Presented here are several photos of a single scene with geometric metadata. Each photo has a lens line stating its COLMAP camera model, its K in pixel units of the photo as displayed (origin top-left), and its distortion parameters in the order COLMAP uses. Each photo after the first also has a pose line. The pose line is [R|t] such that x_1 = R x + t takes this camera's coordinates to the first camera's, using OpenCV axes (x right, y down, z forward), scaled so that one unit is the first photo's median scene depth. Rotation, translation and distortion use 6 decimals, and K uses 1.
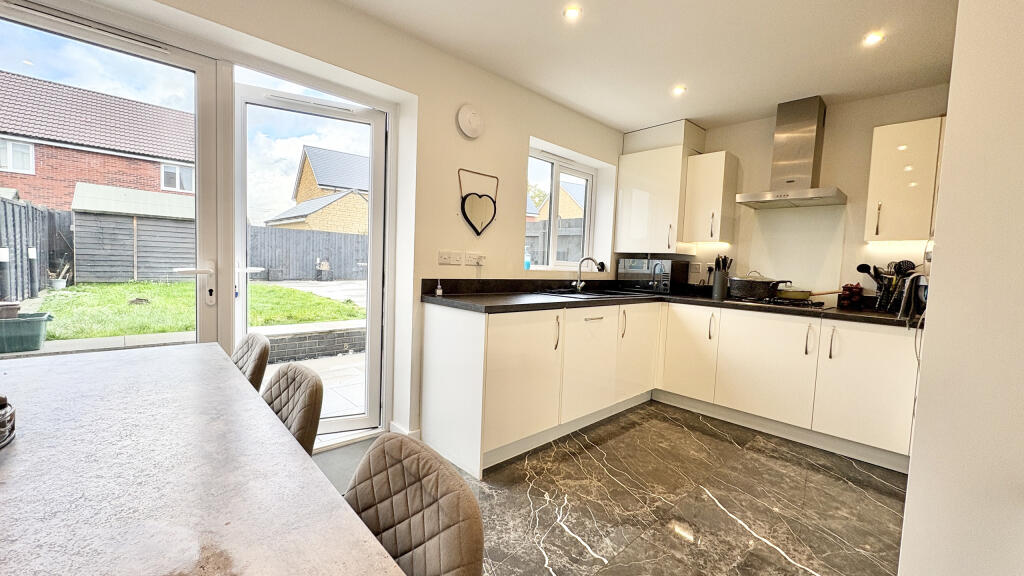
lens RADIAL K [[407.2, 0, 511.8], [0, 407.2, 287.6], [0, 0, 1]] dist [0.002517, -0.000622]
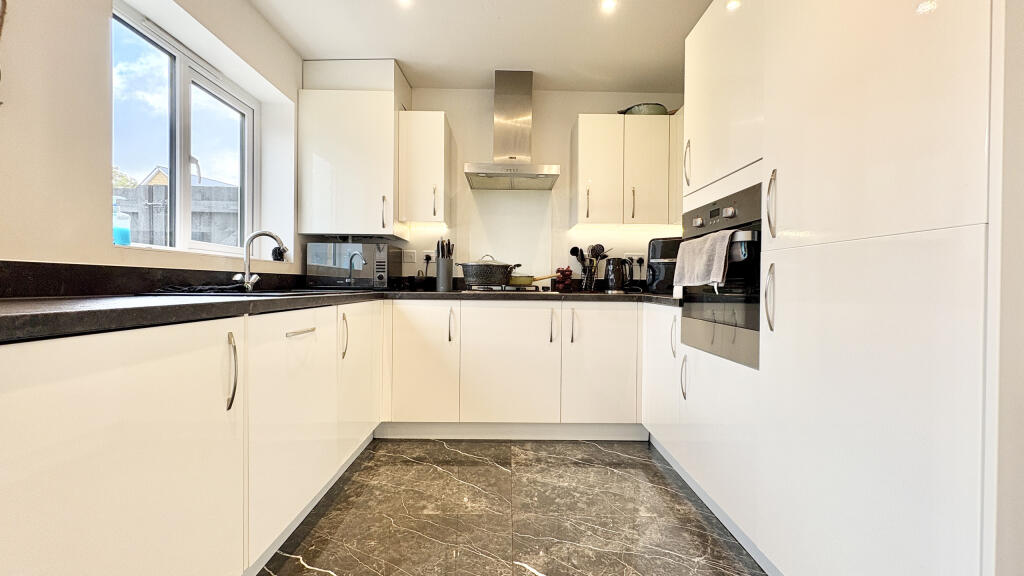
lens RADIAL K [[407.2, 0, 511.7], [0, 407.2, 286.3], [0, 0, 1]] dist [0.002517, -0.000622]
pose [[0.681050, -0.041048, 0.731085, -0.001719], [0.064095, 0.997937, -0.003678, 0.029581], [-0.729426, 0.049364, 0.682276, 0.350535]]
